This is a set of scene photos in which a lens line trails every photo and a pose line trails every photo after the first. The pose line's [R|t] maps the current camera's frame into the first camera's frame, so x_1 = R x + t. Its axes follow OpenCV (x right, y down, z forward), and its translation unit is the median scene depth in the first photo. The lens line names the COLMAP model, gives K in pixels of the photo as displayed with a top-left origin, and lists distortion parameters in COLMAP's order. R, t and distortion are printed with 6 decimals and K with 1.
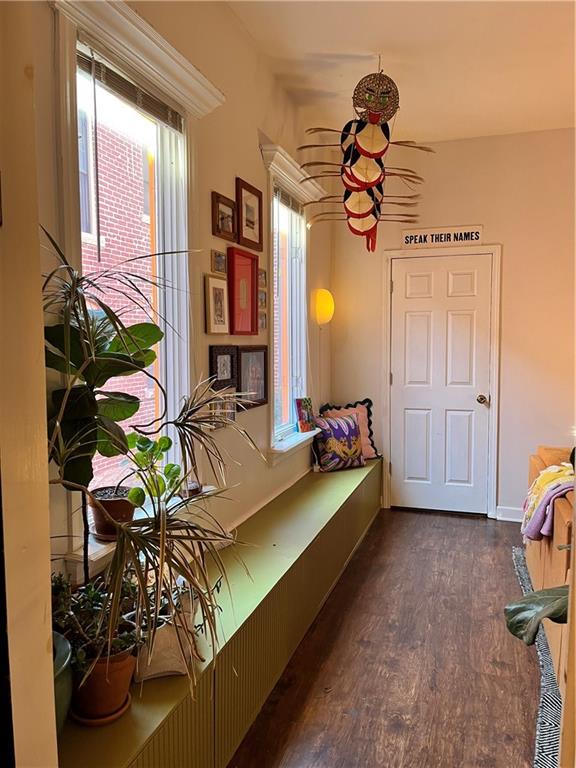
lens RADIAL K [[574.7, 0, 296.6], [0, 574.7, 380.6], [0, 0, 1]] dist [0.067790, -0.086239]
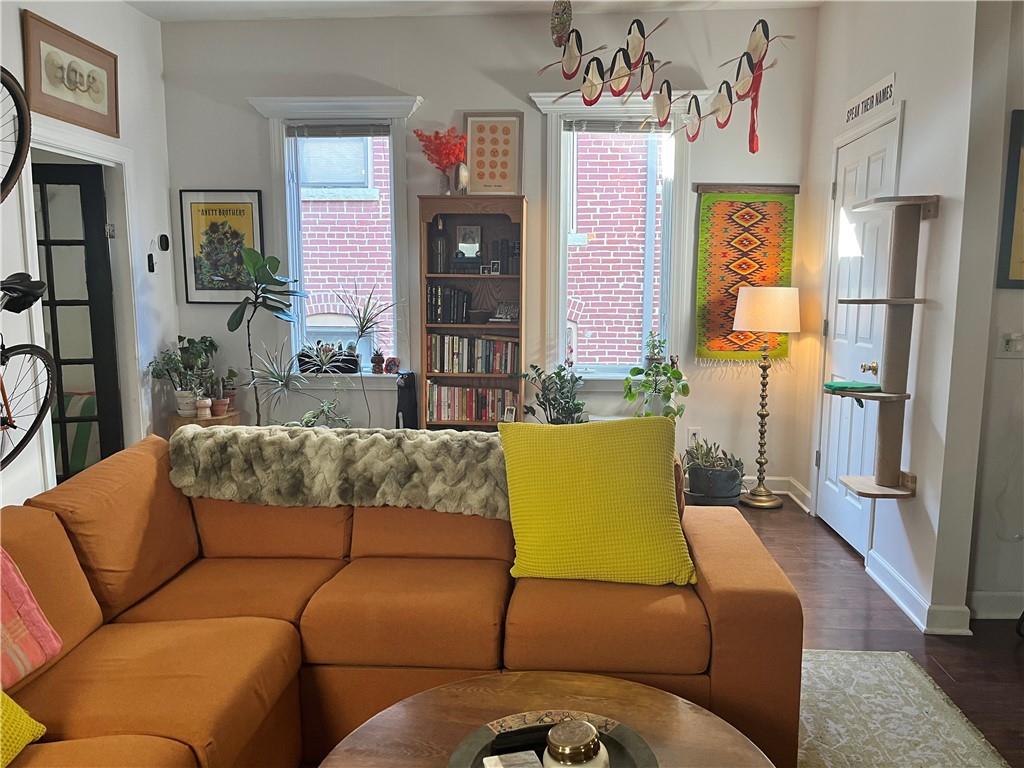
lens RADIAL K [[770.1, 0, 514.8], [0, 770.1, 383.4], [0, 0, 1]] dist [0.073111, -0.094509]
pose [[0.251636, 0.121975, -0.960105, 1.451912], [-0.075029, 0.991499, 0.106299, -0.013817], [0.964909, 0.045287, 0.258649, 0.620965]]
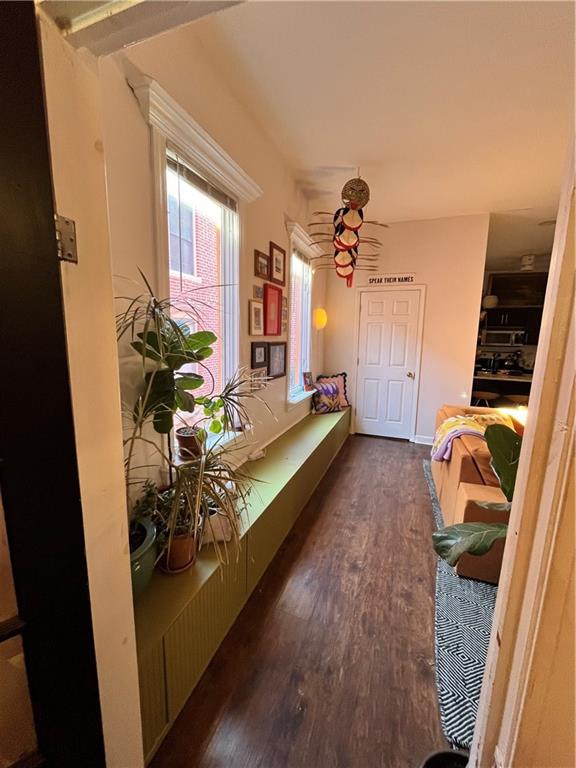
lens RADIAL K [[308.2, 0, 289.1], [0, 308.2, 380.3], [0, 0, 1]] dist [-0.002152, -0.000096]
pose [[0.998224, 0.028589, -0.052270, 0.008274], [-0.024666, 0.996938, 0.074204, -0.016202], [0.054231, -0.072783, 0.995872, 0.079955]]
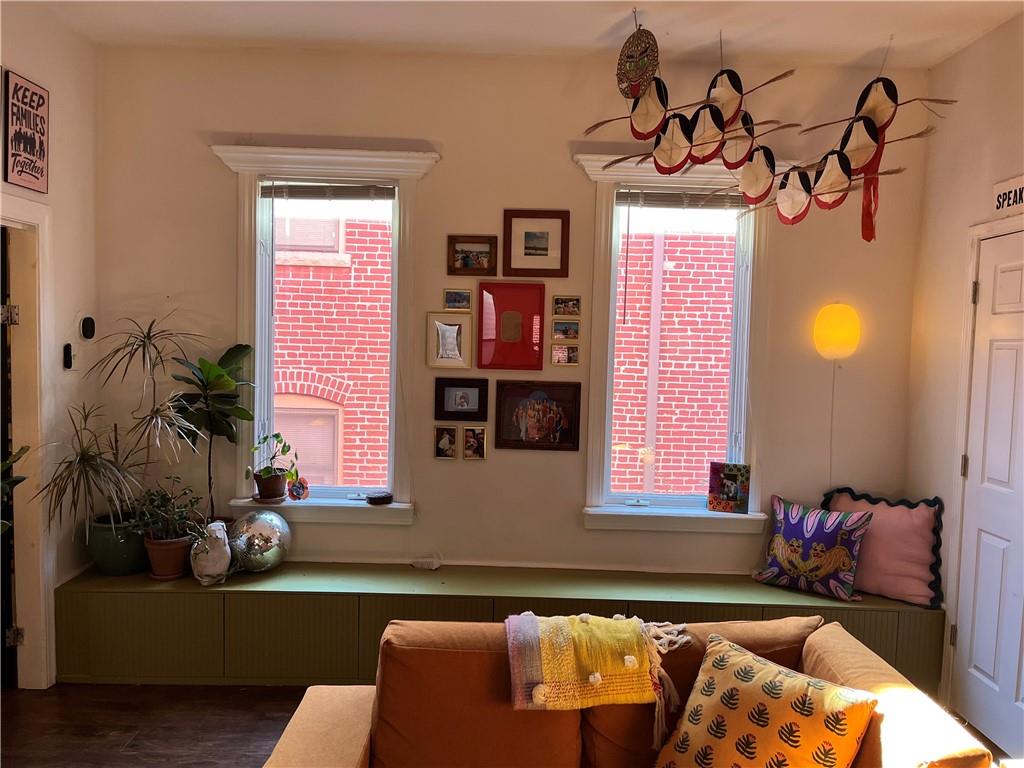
lens RADIAL K [[770.4, 0, 514.2], [0, 770.4, 374.2], [0, 0, 1]] dist [0.067669, -0.093616]
pose [[0.319543, 0.046215, -0.946444, 1.060096], [-0.099428, 0.994932, 0.015013, -0.086279], [0.942341, 0.089306, 0.322518, 0.566044]]
